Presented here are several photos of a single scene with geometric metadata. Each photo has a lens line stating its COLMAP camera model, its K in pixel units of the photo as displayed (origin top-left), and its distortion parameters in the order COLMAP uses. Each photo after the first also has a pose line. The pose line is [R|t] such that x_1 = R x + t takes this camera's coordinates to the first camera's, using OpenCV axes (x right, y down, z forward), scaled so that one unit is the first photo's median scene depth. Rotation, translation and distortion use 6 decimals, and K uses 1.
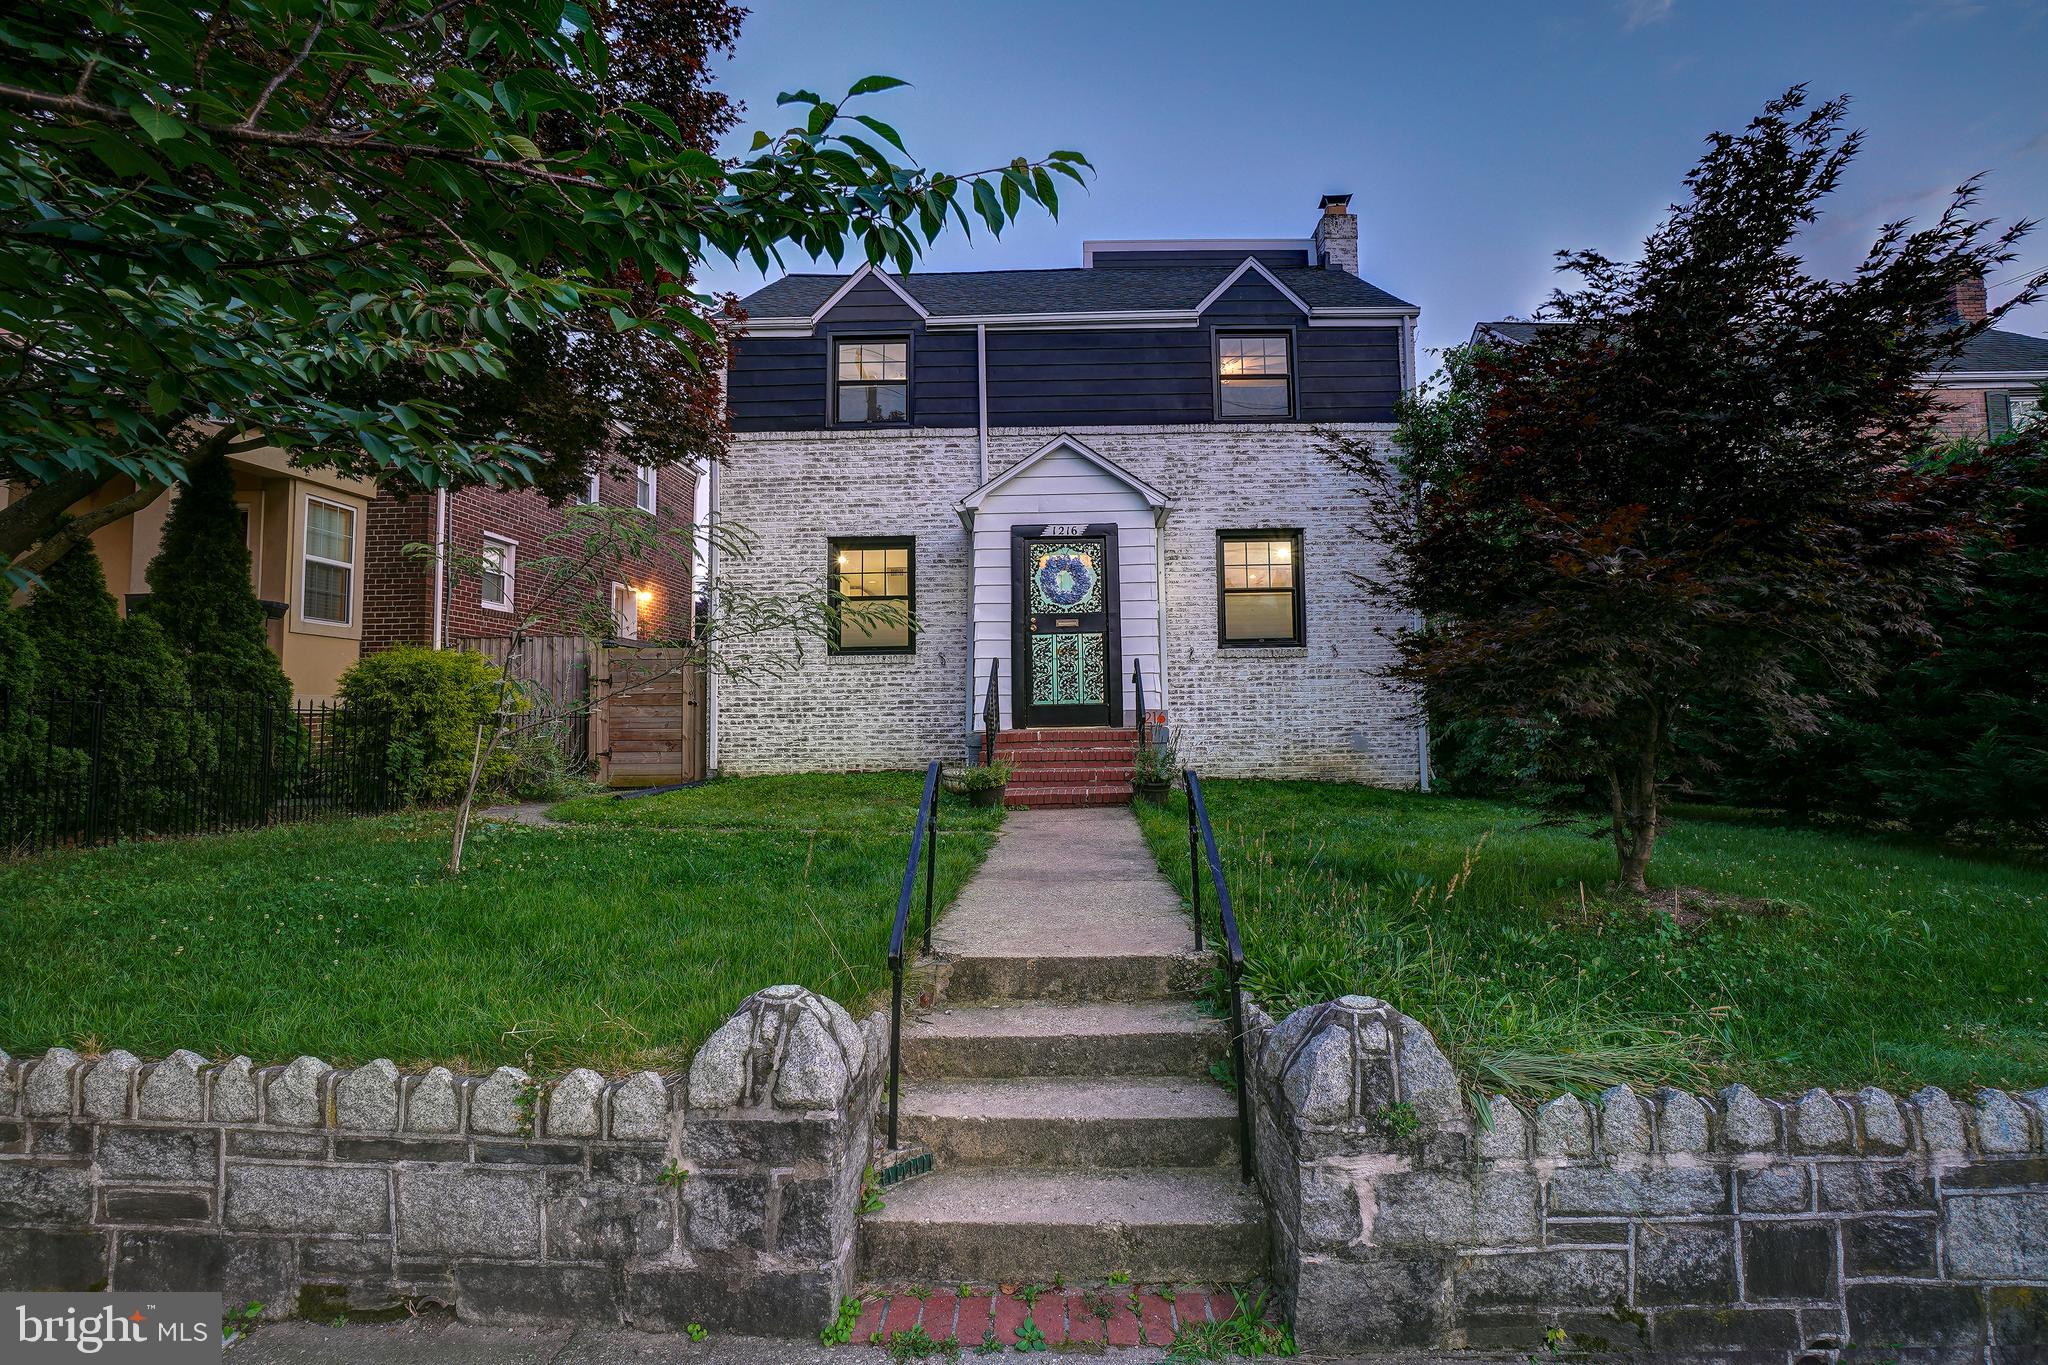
lens RADIAL K [[901.2, 0, 1024.0], [0, 901.2, 682.5], [0, 0, 1]] dist [-0.056458, 0.018642]
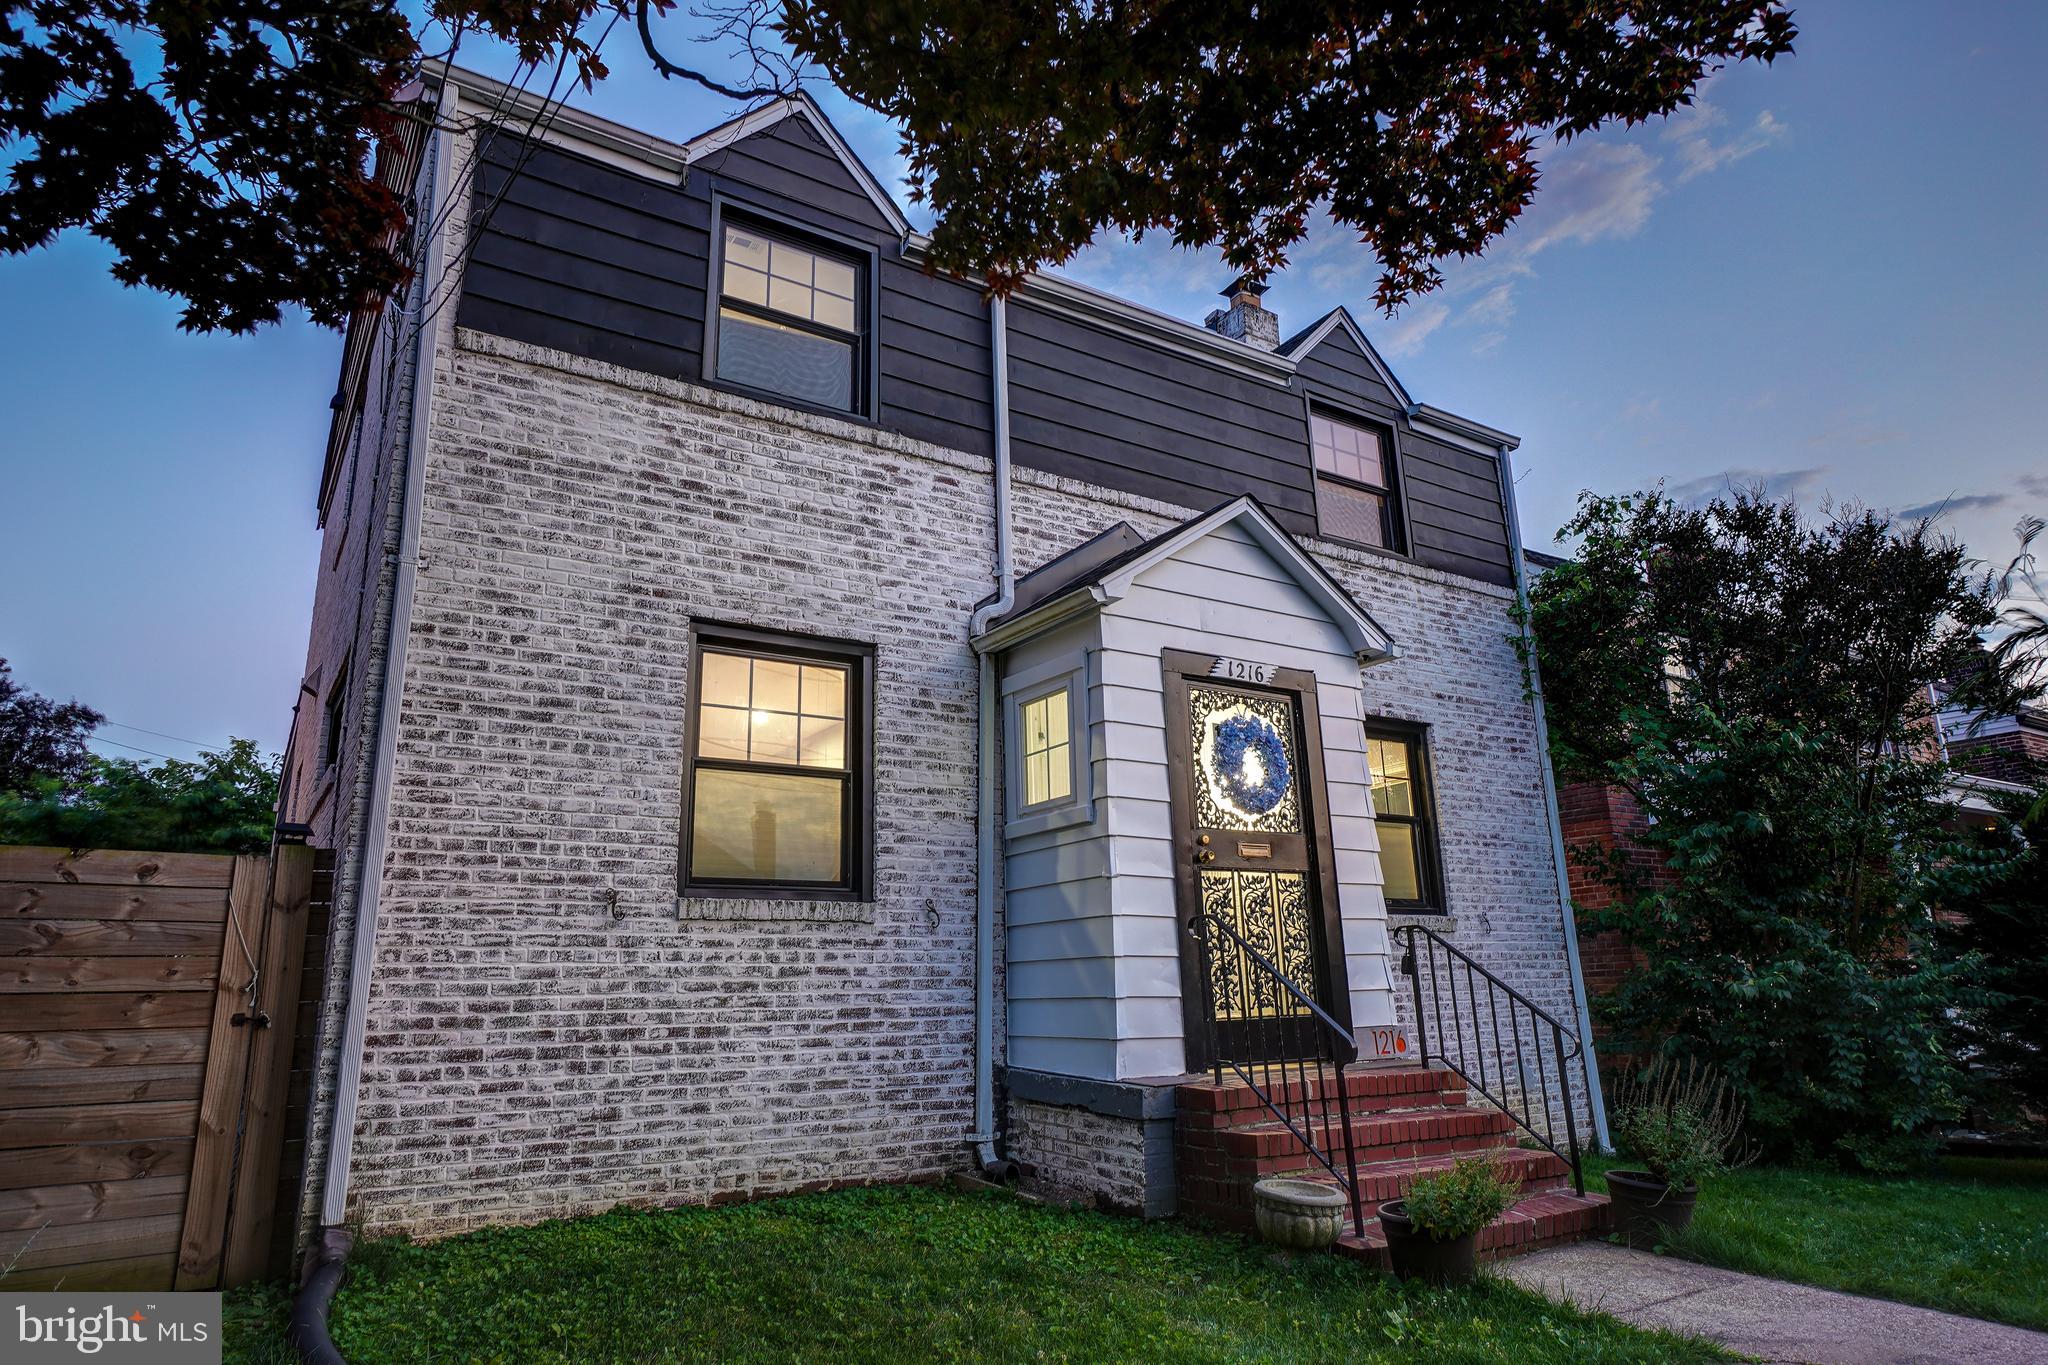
lens RADIAL K [[1251.1, 0, 1021.1], [0, 1251.1, 672.3], [0, 0, 1]] dist [0.002515, 0.004307]
pose [[0.836836, 0.138524, 0.529638, -0.400876], [-0.011595, 0.971725, -0.235830, 0.003582], [-0.547331, 0.191209, 0.814781, 0.431276]]
